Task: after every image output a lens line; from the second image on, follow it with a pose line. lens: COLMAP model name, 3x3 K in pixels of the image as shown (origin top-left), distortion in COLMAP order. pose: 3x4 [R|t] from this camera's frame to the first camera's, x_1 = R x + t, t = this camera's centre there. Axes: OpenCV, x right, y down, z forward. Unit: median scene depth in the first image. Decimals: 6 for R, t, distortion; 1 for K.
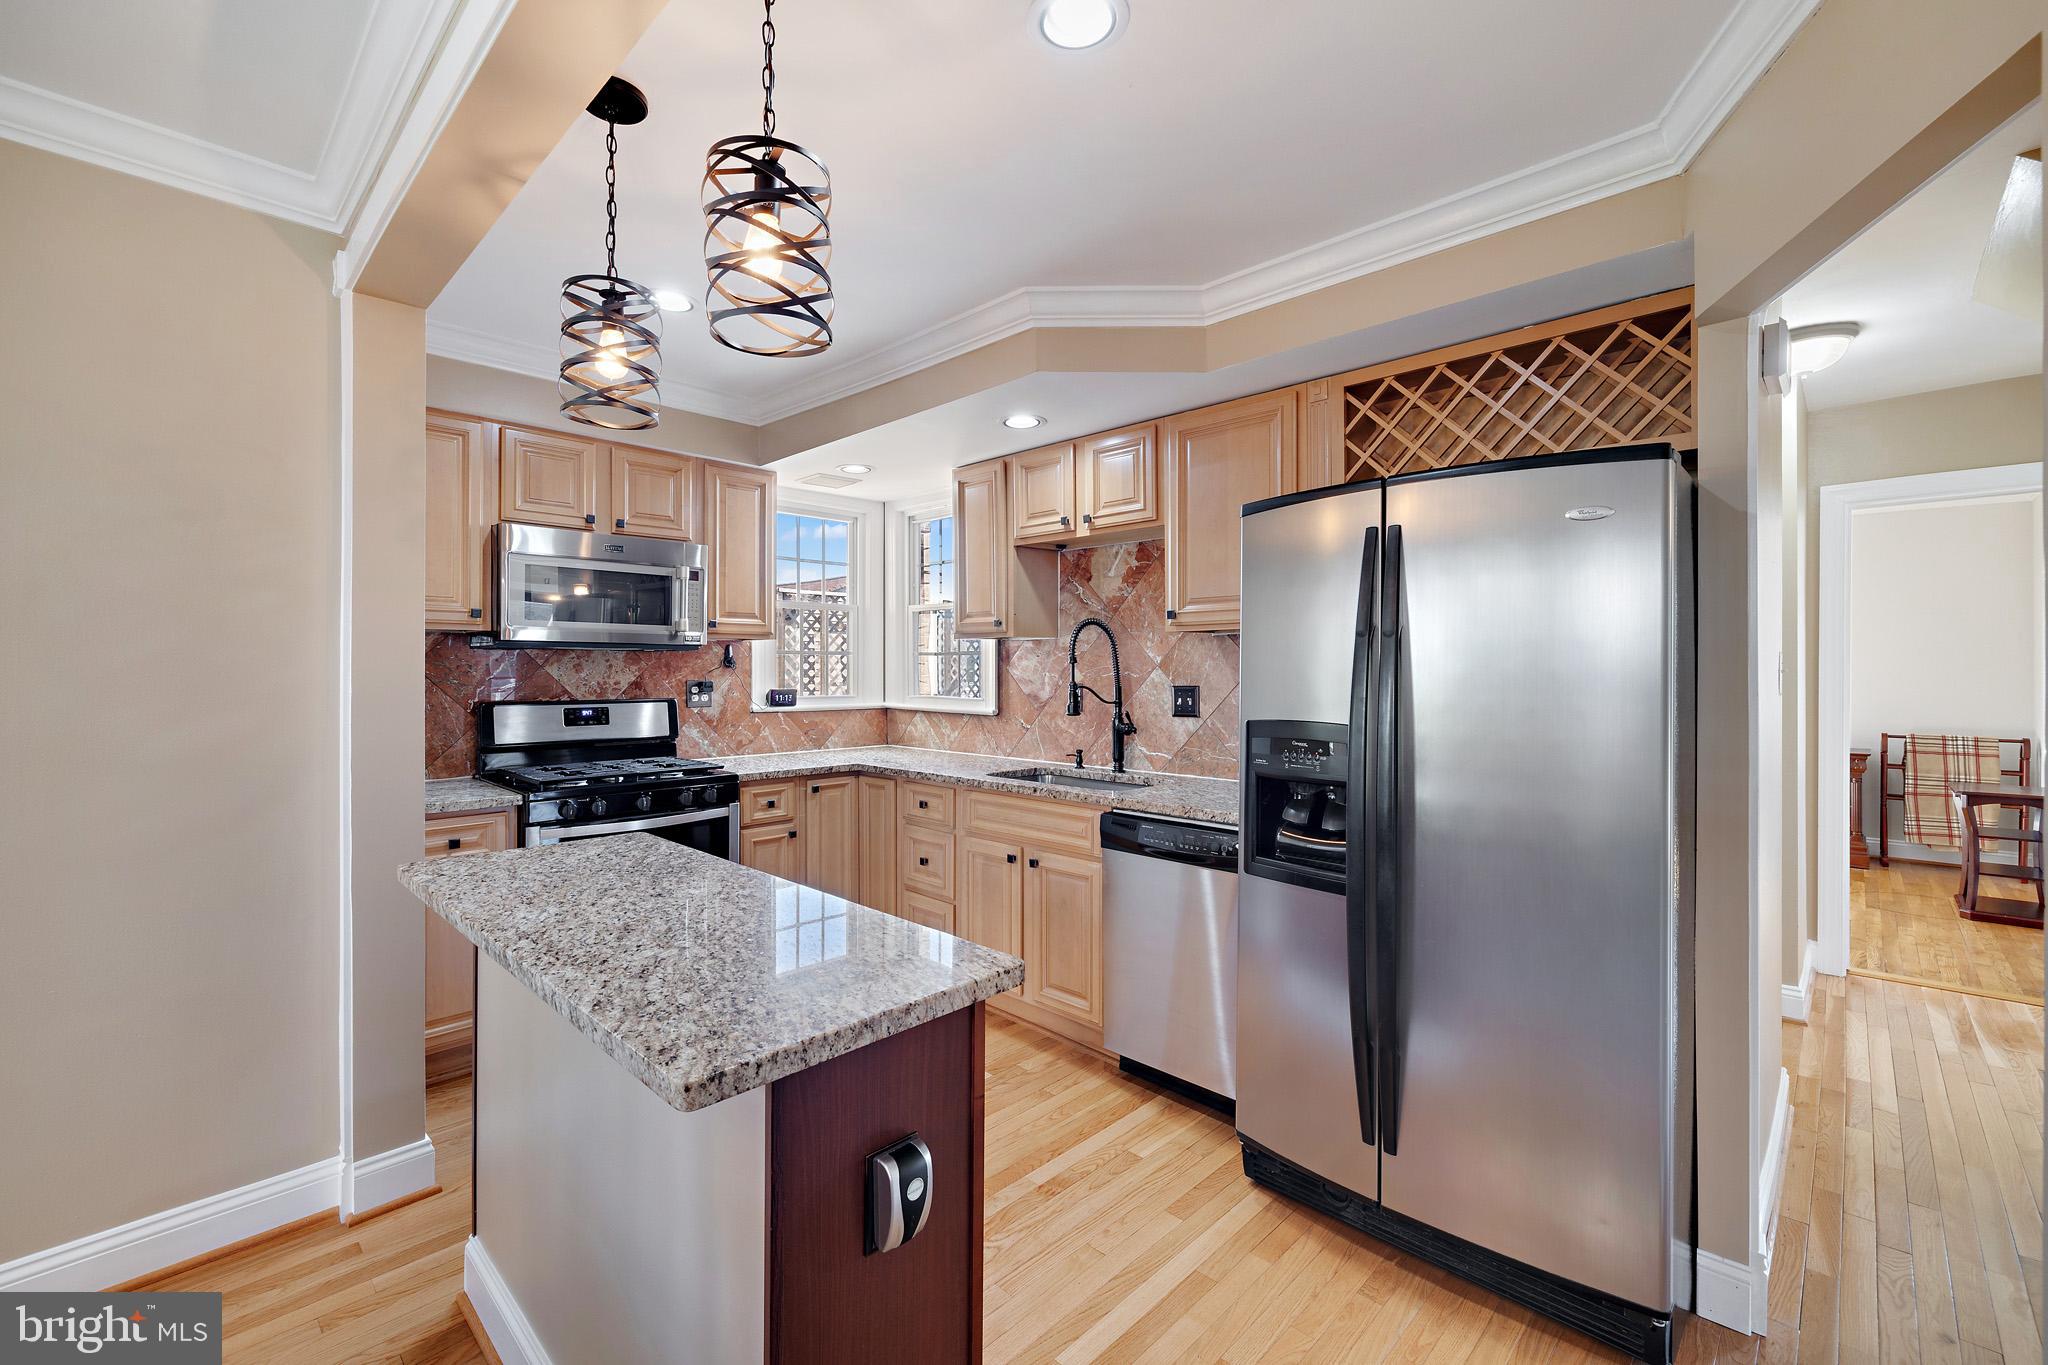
lens RADIAL K [[867.3, 0, 1026.2], [0, 867.3, 674.8], [0, 0, 1]] dist [0.001641, -0.000285]
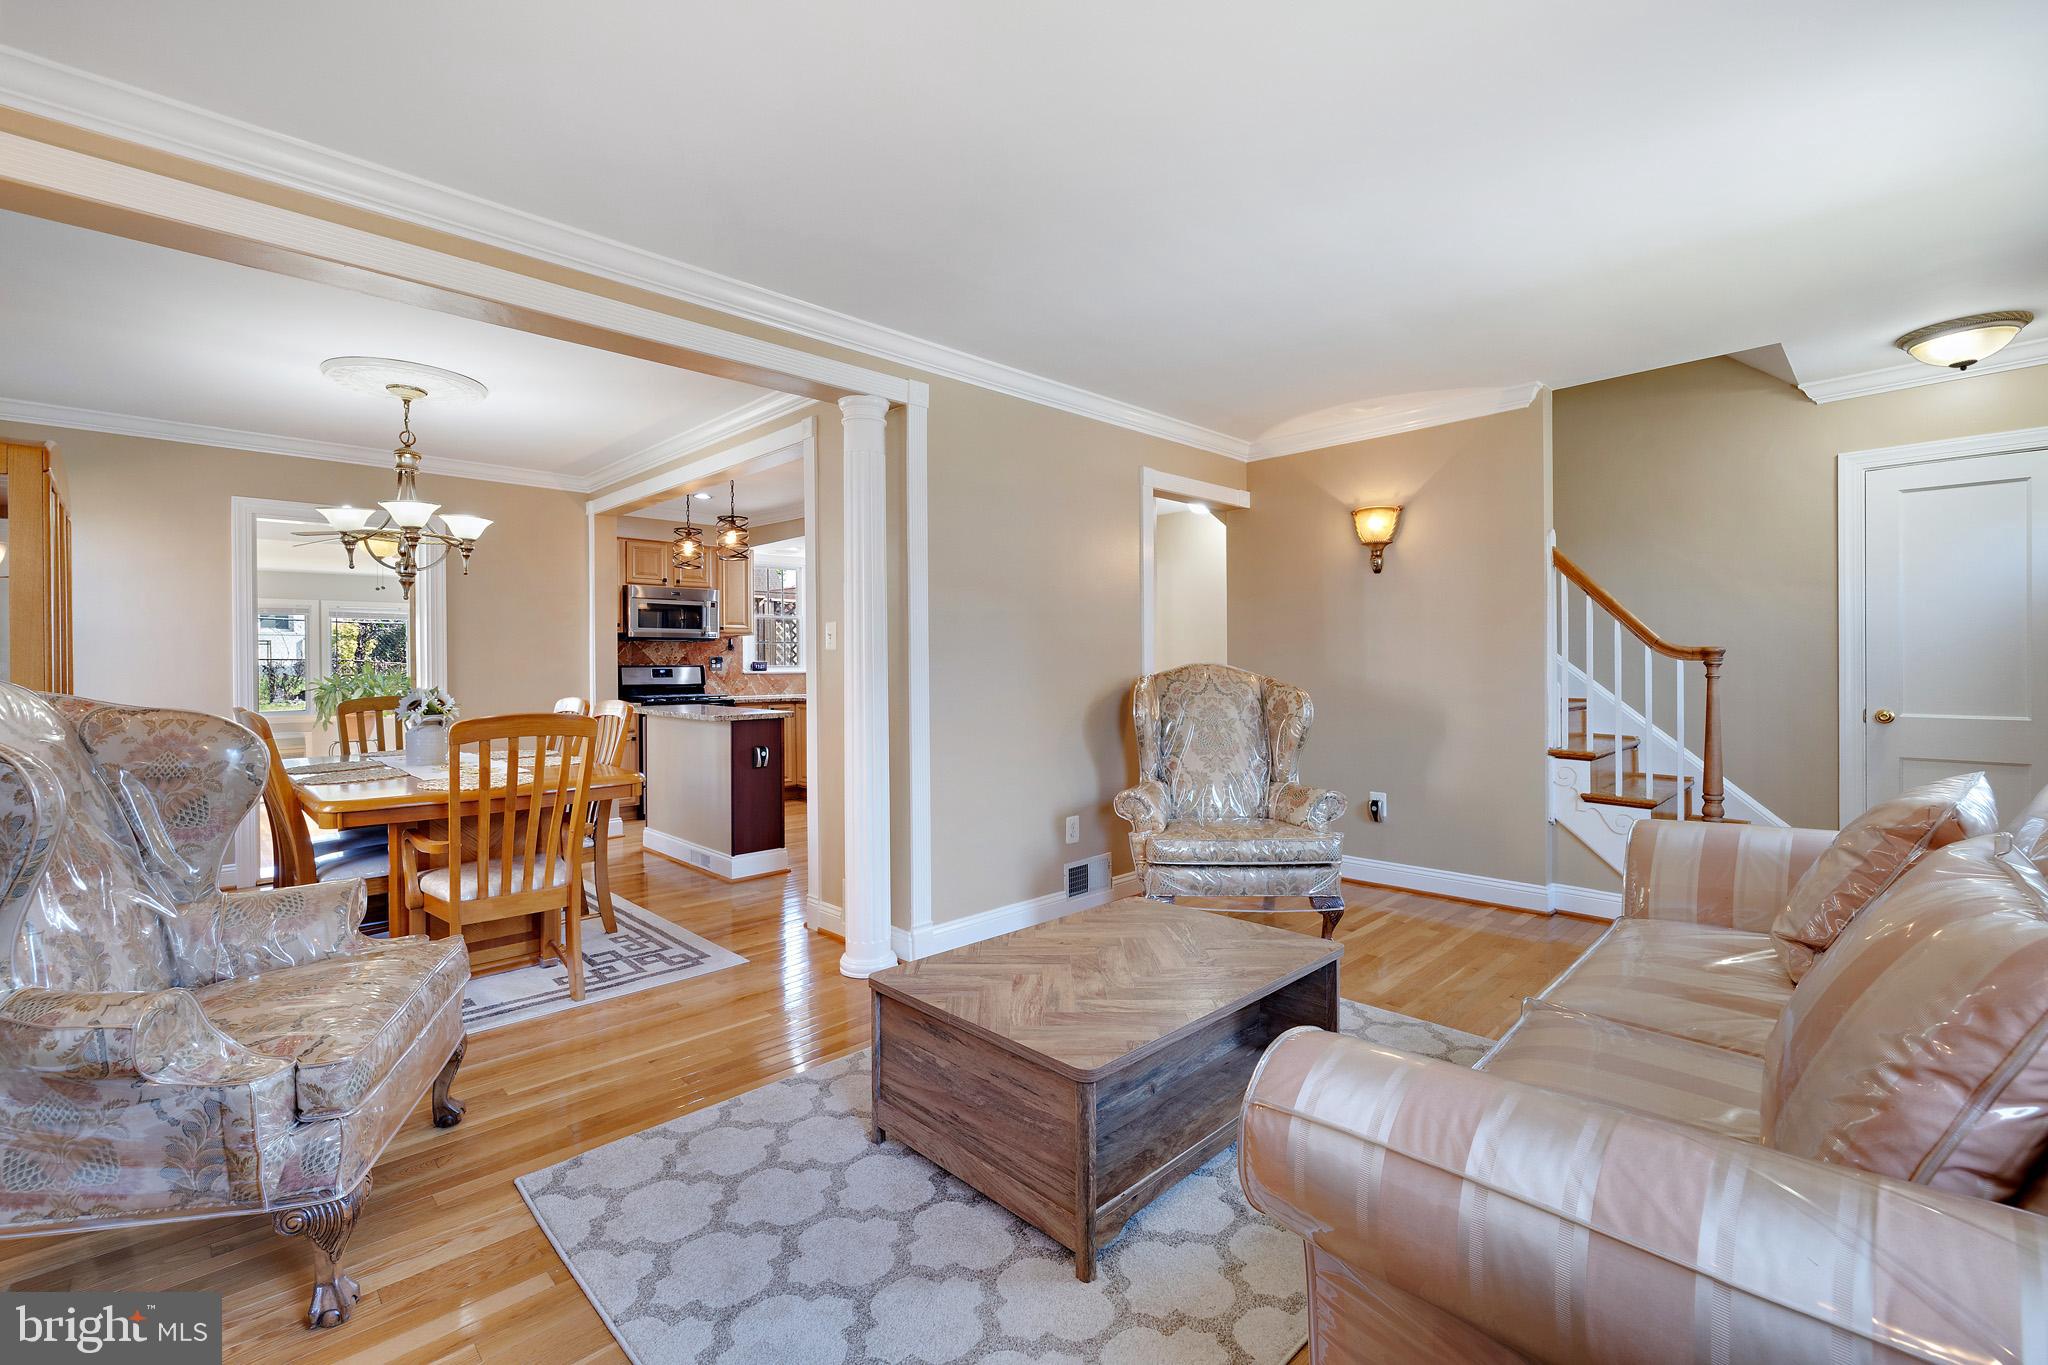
lens RADIAL K [[867.3, 0, 1024.0], [0, 867.3, 674.8], [0, 0, 1]] dist [0.001641, -0.000285]
pose [[0.999861, -0.004672, -0.016032, 0.381269], [0.004828, 0.999942, 0.009655, 0.034488], [0.015986, -0.009731, 0.999825, -1.030616]]
